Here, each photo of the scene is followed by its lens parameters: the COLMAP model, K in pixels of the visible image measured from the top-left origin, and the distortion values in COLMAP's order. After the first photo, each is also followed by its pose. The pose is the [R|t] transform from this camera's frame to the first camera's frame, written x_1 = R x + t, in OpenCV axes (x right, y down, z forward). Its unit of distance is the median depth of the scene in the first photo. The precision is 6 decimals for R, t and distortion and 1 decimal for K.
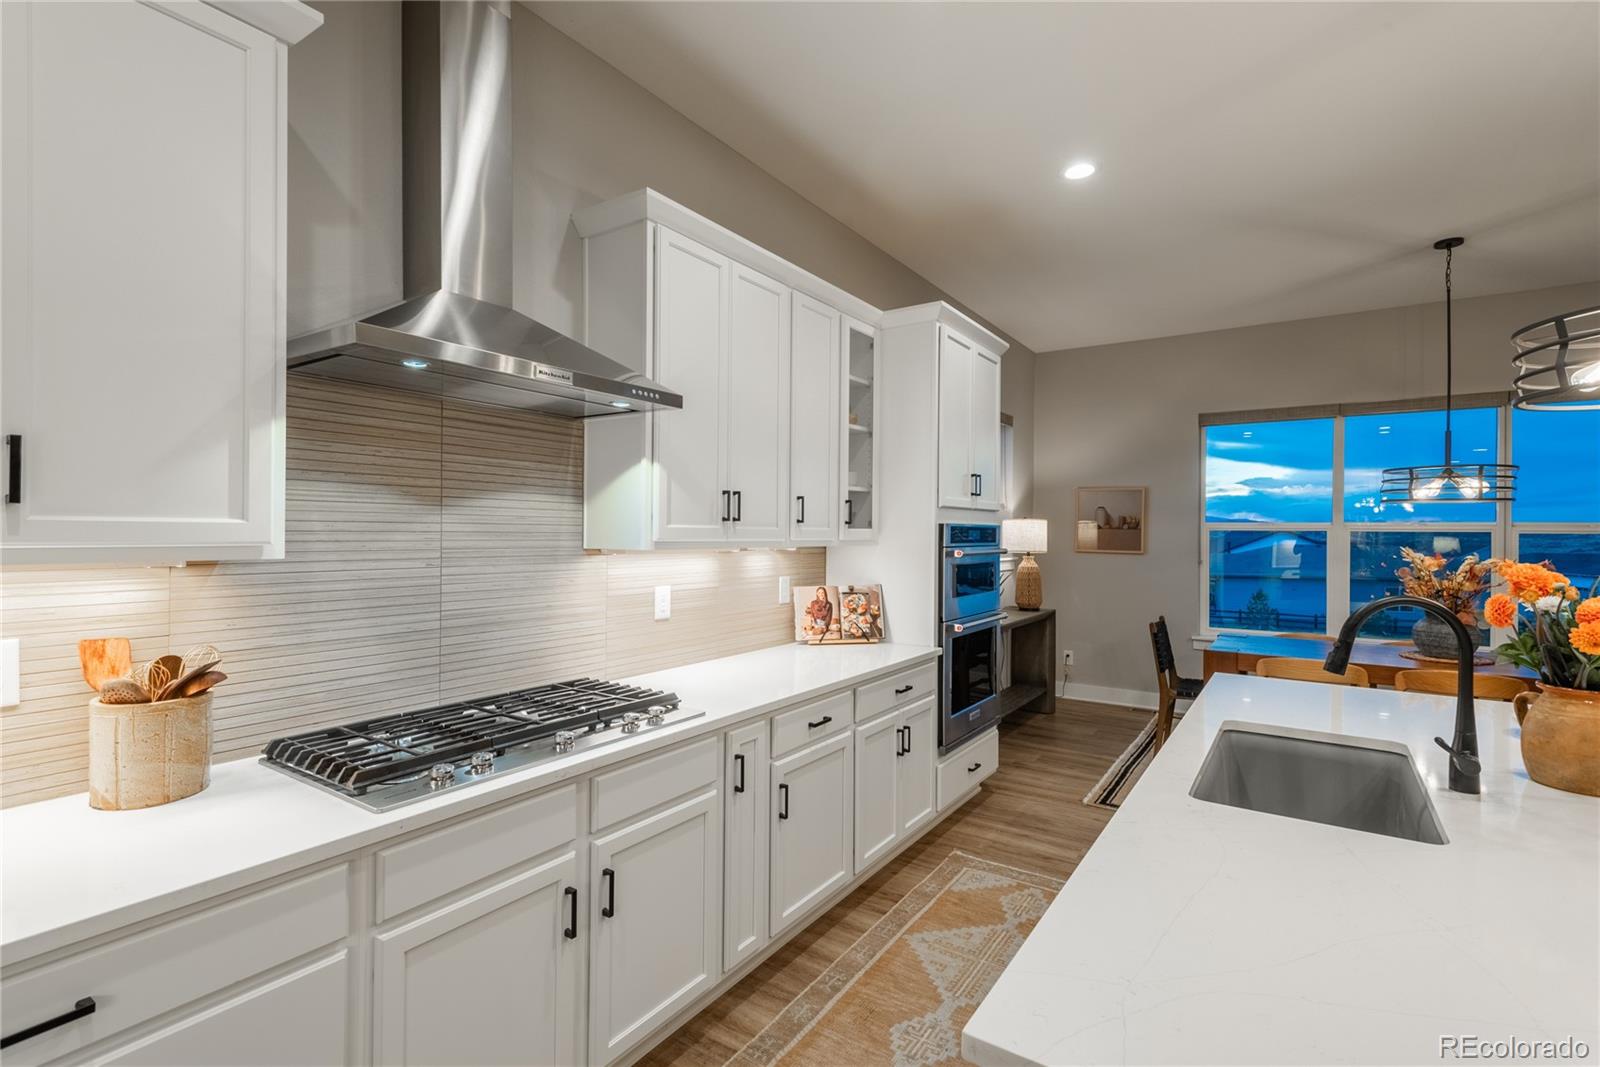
lens RADIAL K [[743.7, 0, 806.0], [0, 743.7, 529.8], [0, 0, 1]] dist [0.026668, -0.011341]
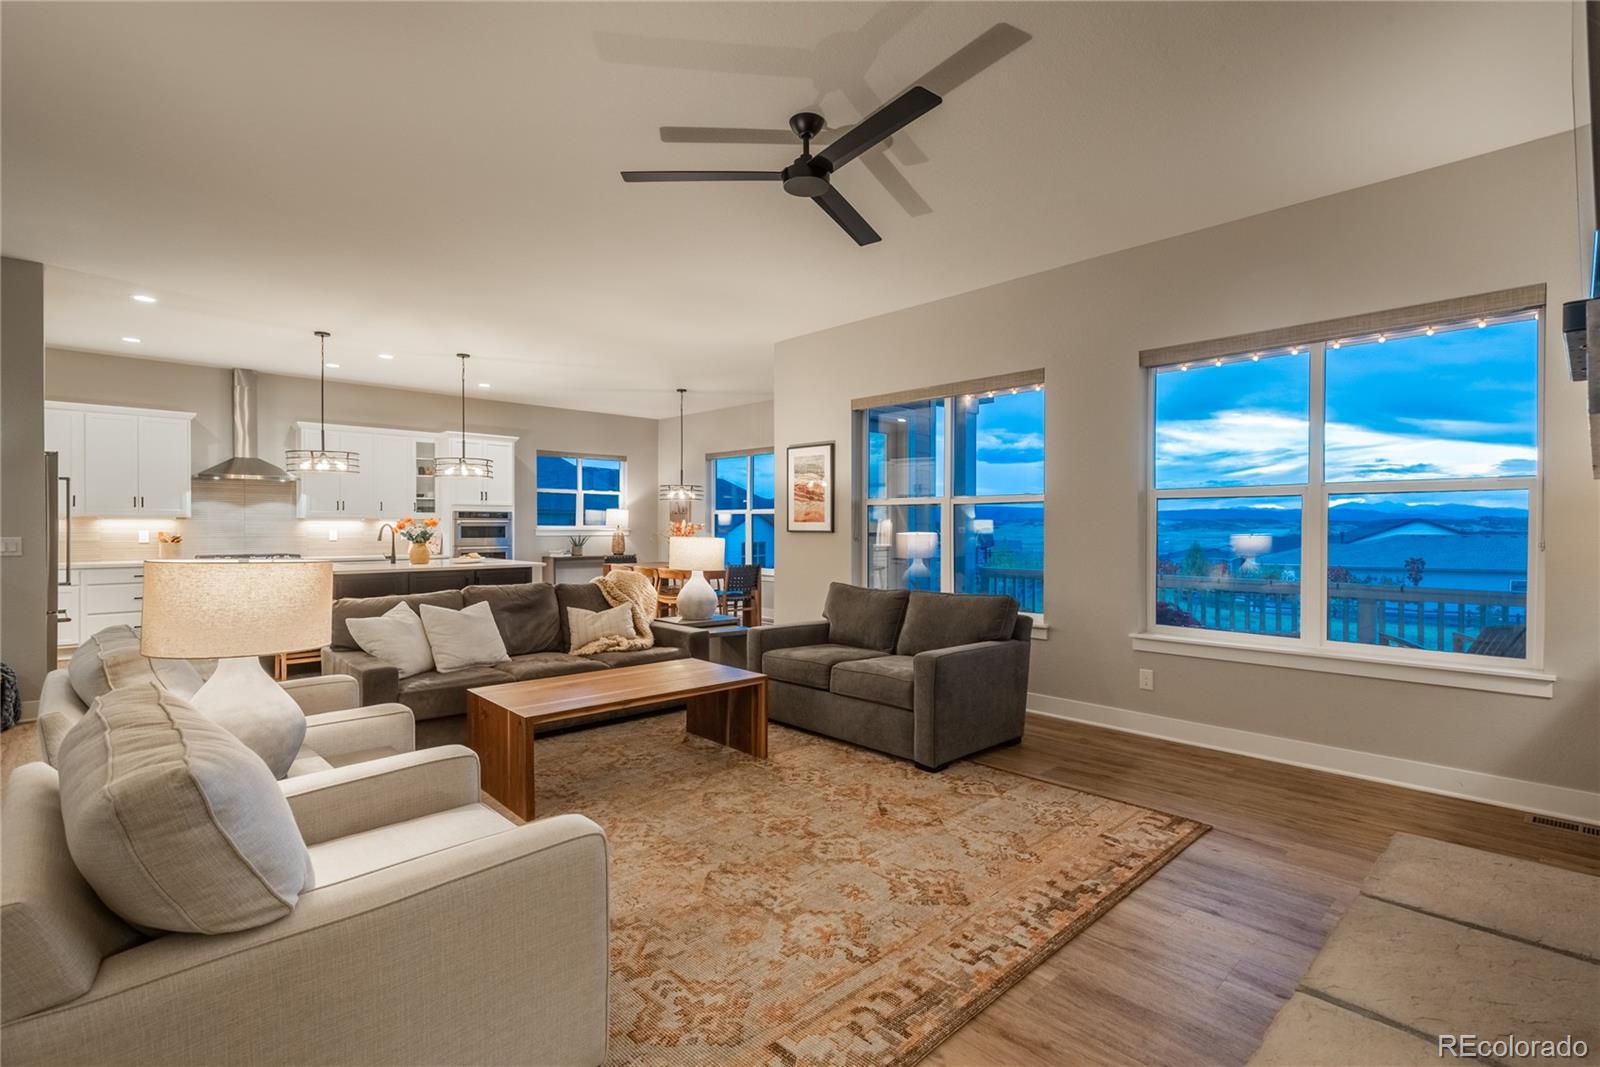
lens RADIAL K [[749.4, 0, 800.0], [0, 749.4, 533.5], [0, 0, 1]] dist [0.016325, 0.000147]
pose [[0.976637, -0.001278, -0.214891, 2.063162], [0.003867, 0.999925, 0.011626, 0.049416], [0.214860, -0.012185, 0.976569, -1.463542]]
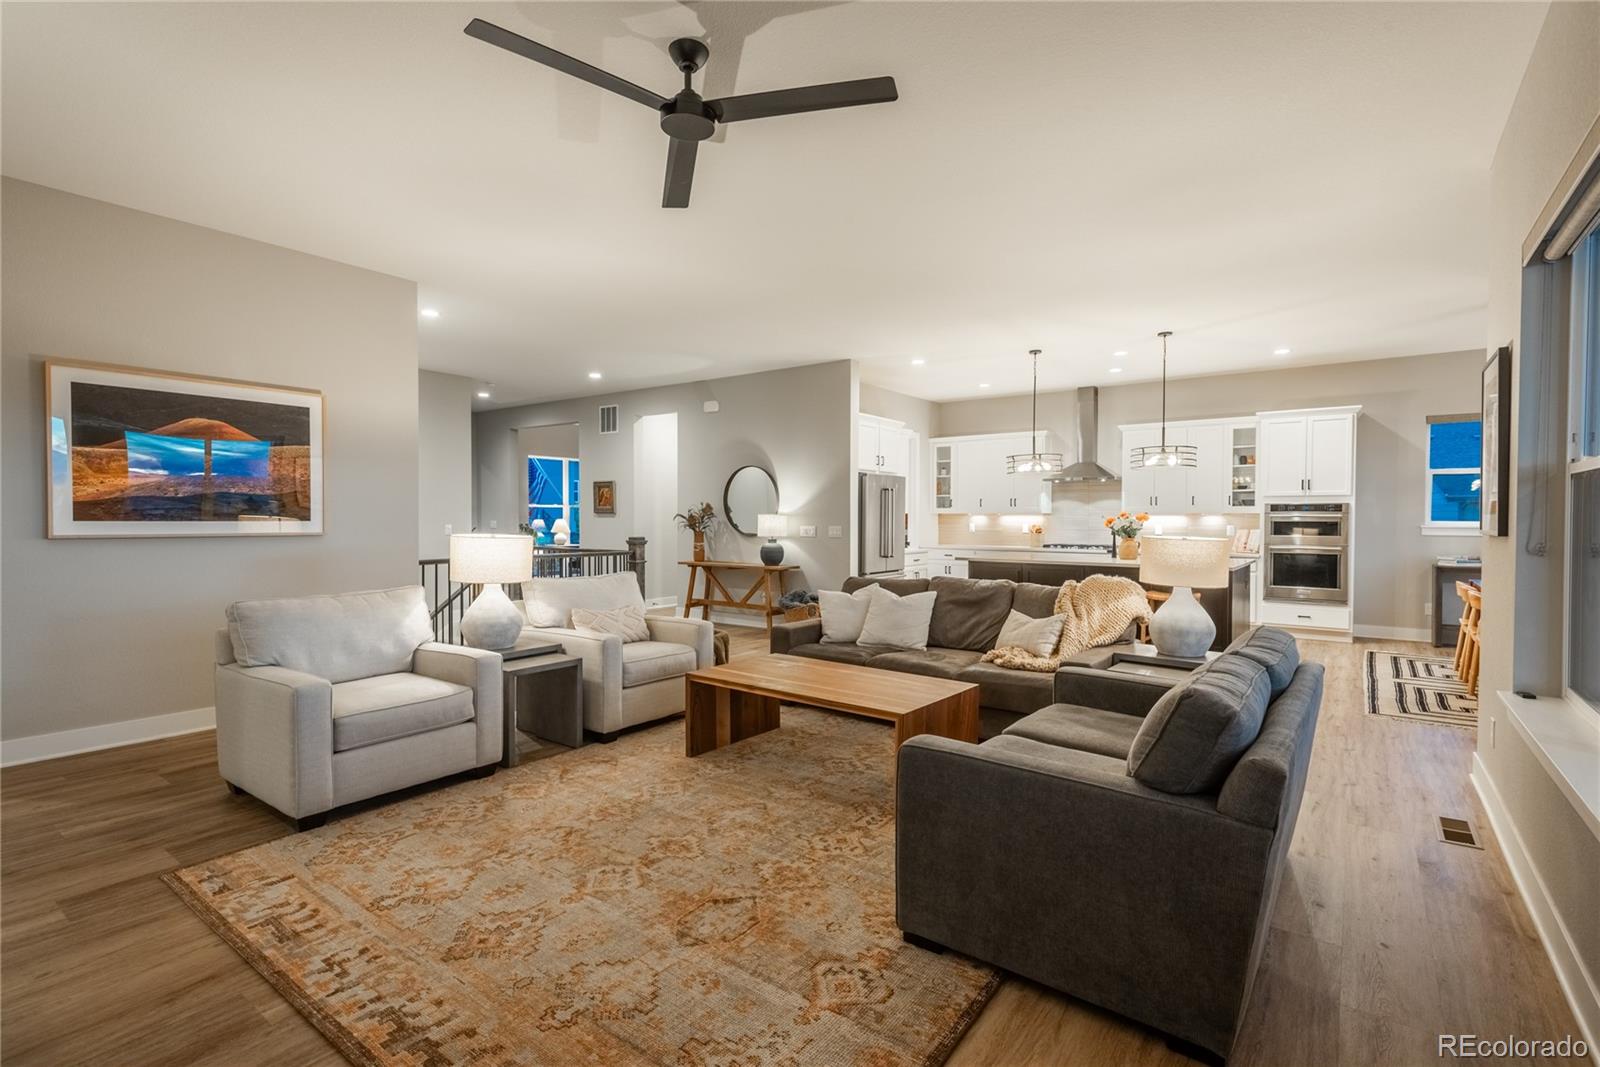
lens RADIAL K [[743.7, 0, 806.0], [0, 743.7, 529.8], [0, 0, 1]] dist [0.026668, -0.011341]
pose [[-0.045794, 0.010366, -0.998897, 2.688412], [-0.001294, 0.999945, 0.010436, 0.053903], [0.998950, 0.001770, -0.045778, -0.361217]]
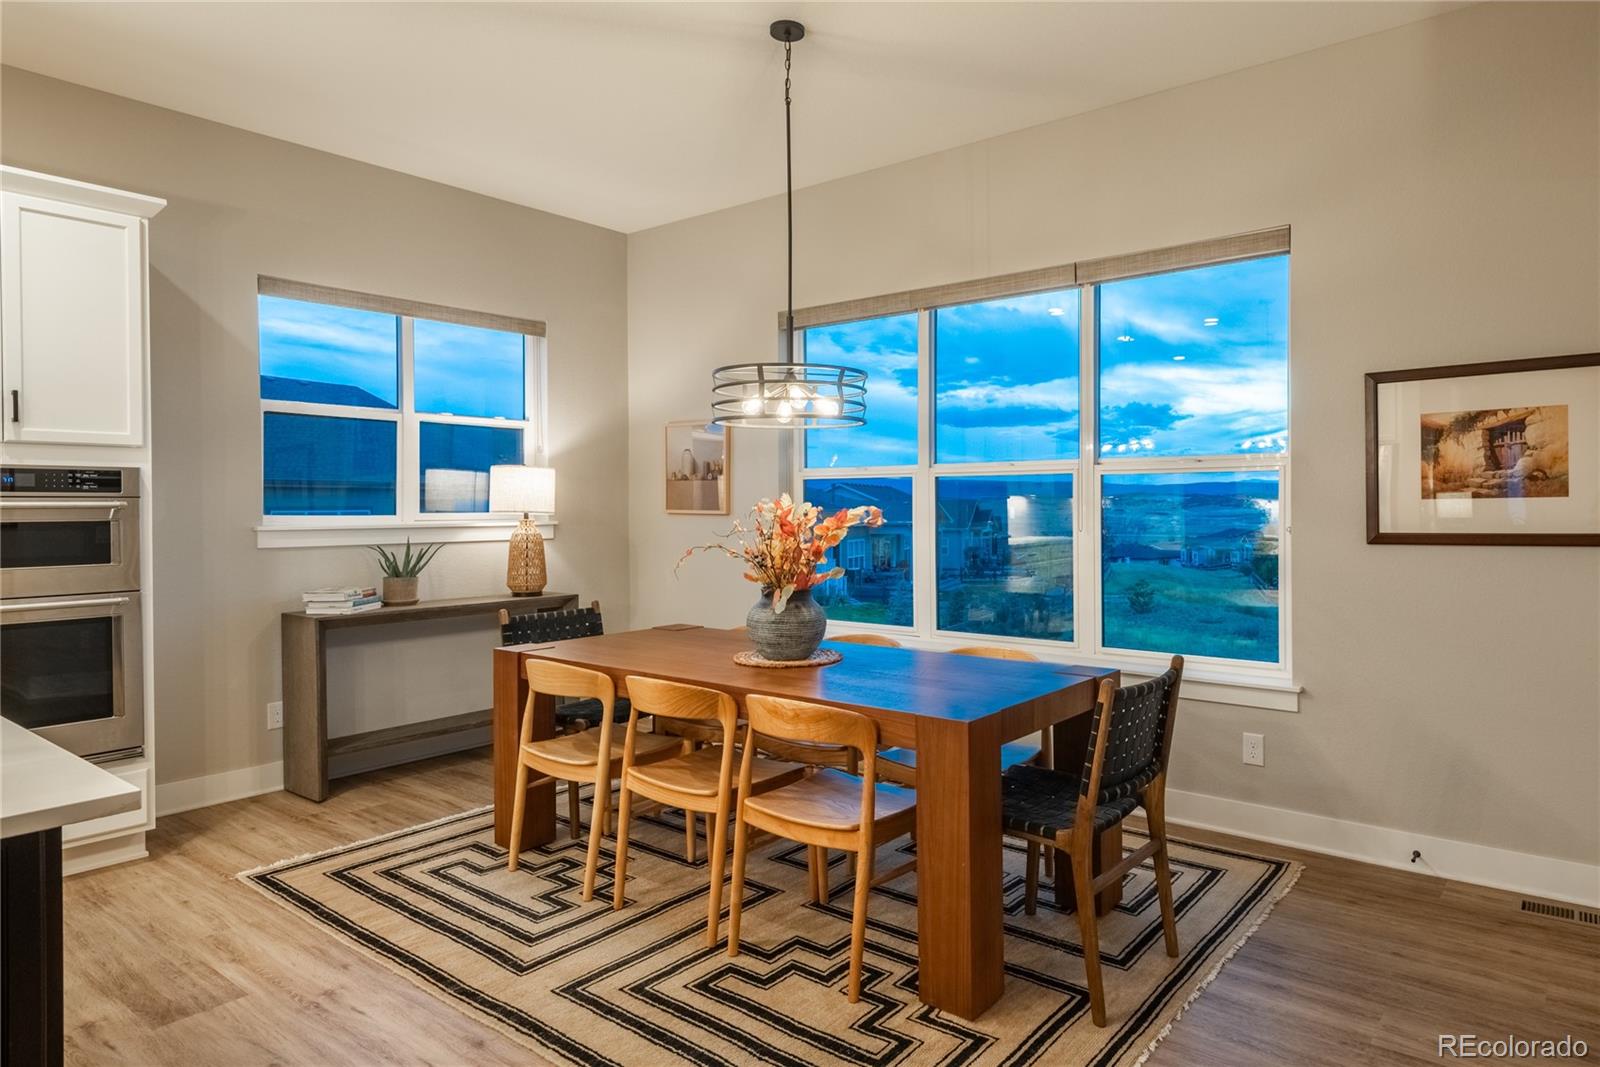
lens RADIAL K [[965.3, 0, 888.7], [0, 965.3, 511.4], [0, 0, 1]] dist [0.006307, 0.001906]
pose [[0.998696, -0.012023, -0.049617, 1.175784], [0.012508, 0.999877, 0.009475, 0.040690], [0.049497, -0.010084, 0.998723, 0.183246]]
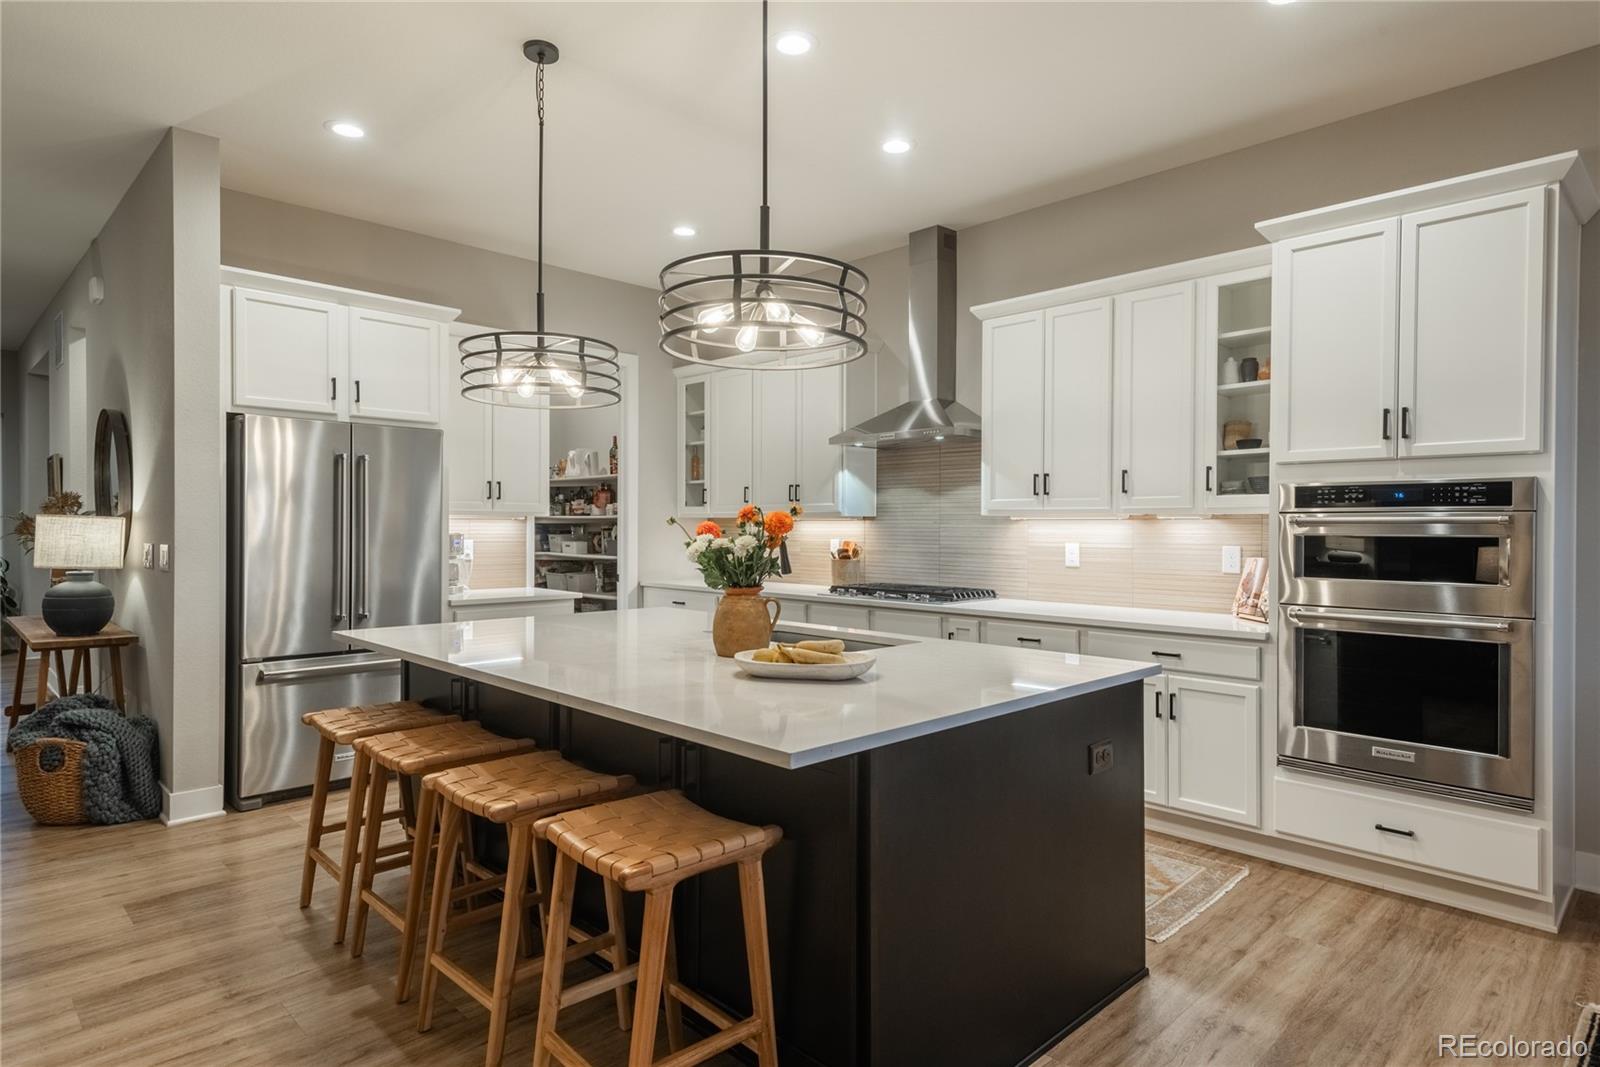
lens RADIAL K [[899.7, 0, 799.7], [0, 899.7, 530.4], [0, 0, 1]] dist [0.006716, 0.002643]
pose [[-0.200511, -0.003216, -0.979686, 1.279849], [-0.003497, 0.999991, -0.002567, 0.047803], [0.979685, 0.002911, -0.200520, 0.690526]]
